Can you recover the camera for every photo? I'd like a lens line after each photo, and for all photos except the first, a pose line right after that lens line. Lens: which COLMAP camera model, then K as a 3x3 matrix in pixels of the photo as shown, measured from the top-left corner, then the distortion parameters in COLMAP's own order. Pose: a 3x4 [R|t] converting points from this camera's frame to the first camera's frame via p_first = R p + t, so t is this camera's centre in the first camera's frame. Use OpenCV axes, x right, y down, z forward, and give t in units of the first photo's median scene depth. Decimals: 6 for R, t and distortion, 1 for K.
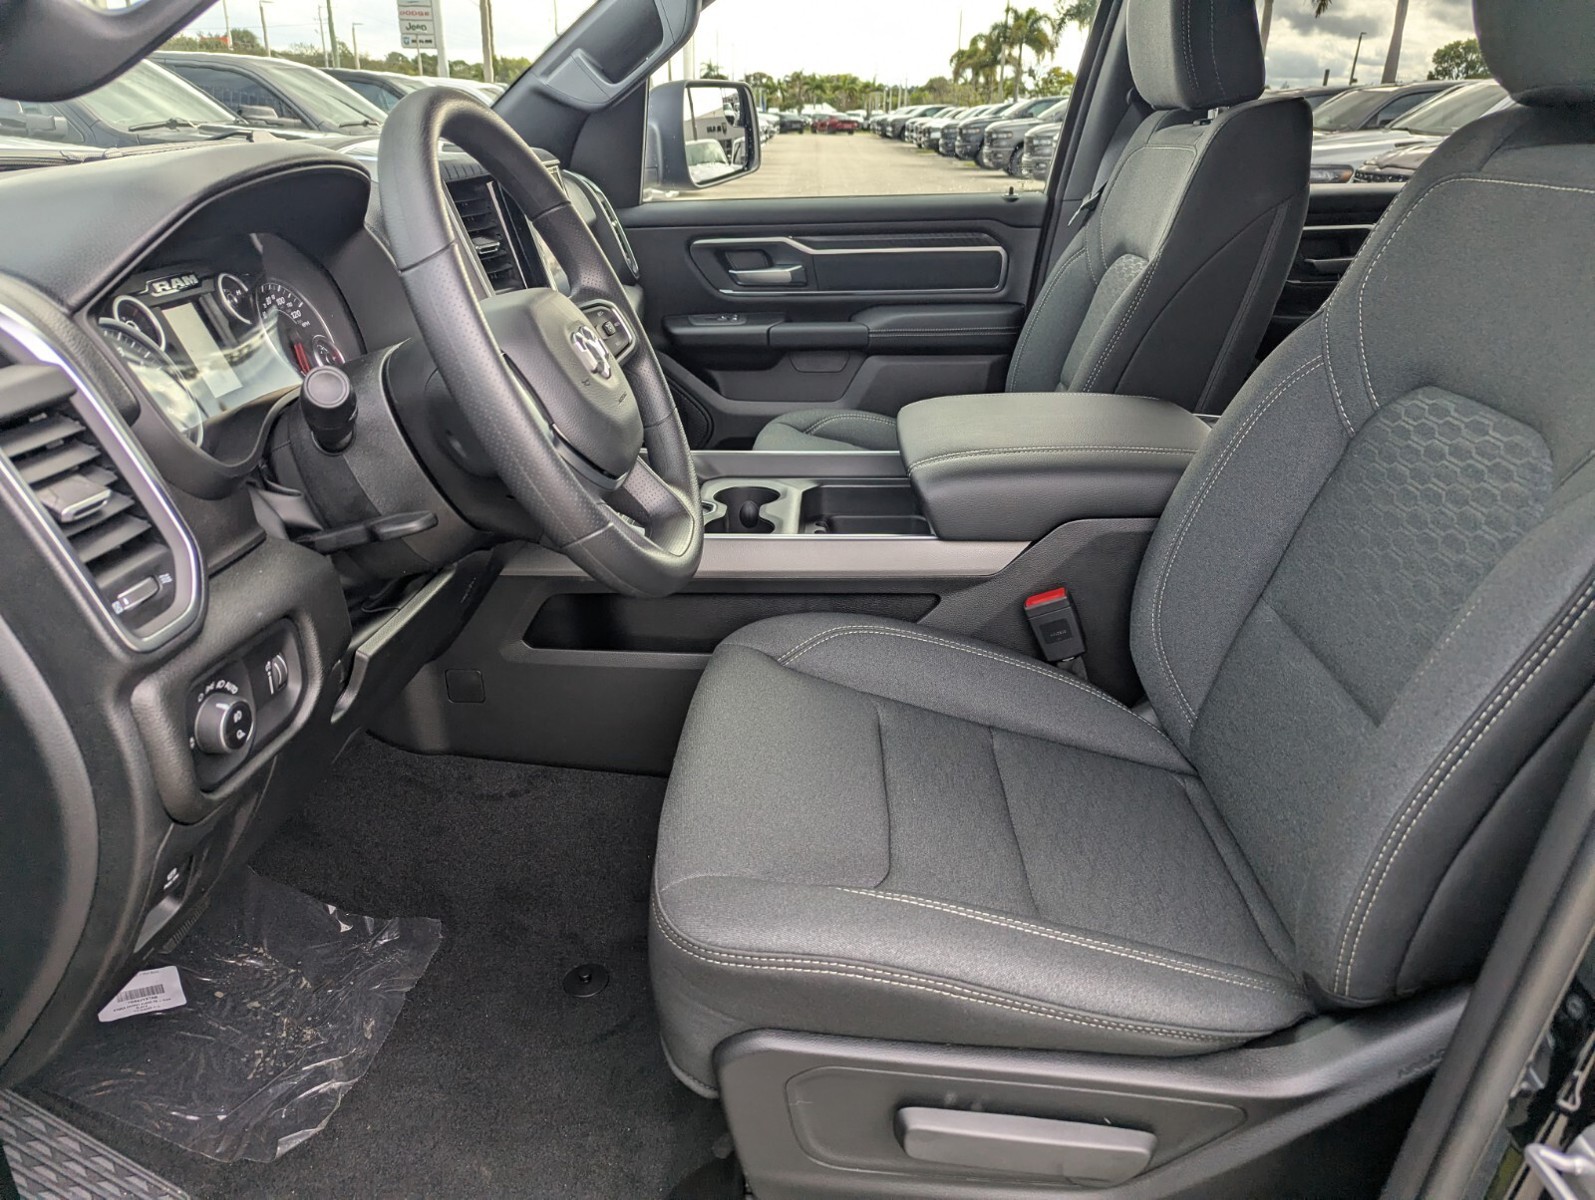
lens RADIAL K [[1084.5, 0, 796.2], [0, 1084.5, 509.8], [0, 0, 1]] dist [-0.002117, -0.008032]
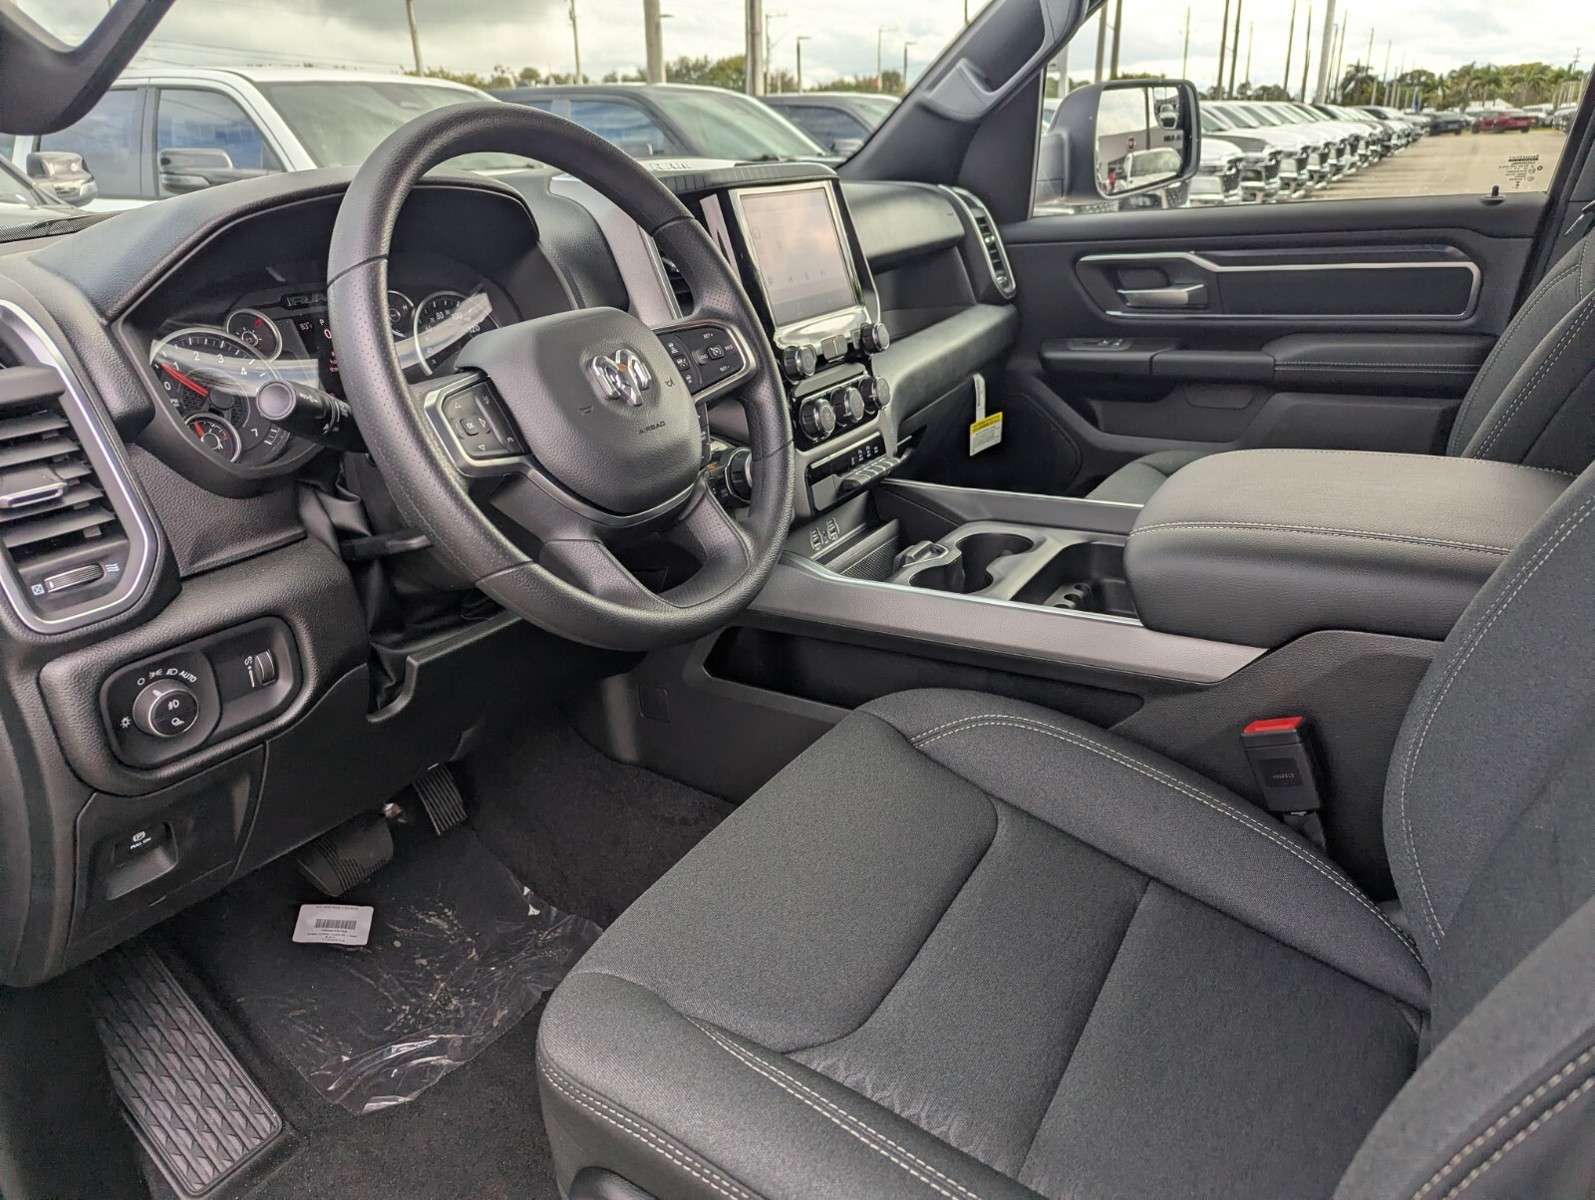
lens RADIAL K [[1084.5, 0, 796.2], [0, 1084.5, 509.8], [0, 0, 1]] dist [-0.002117, -0.008032]
pose [[0.885241, 0.097716, -0.454753, 0.149729], [-0.105302, 0.994402, 0.008691, -0.022217], [0.453057, 0.040193, 0.890575, 0.099706]]
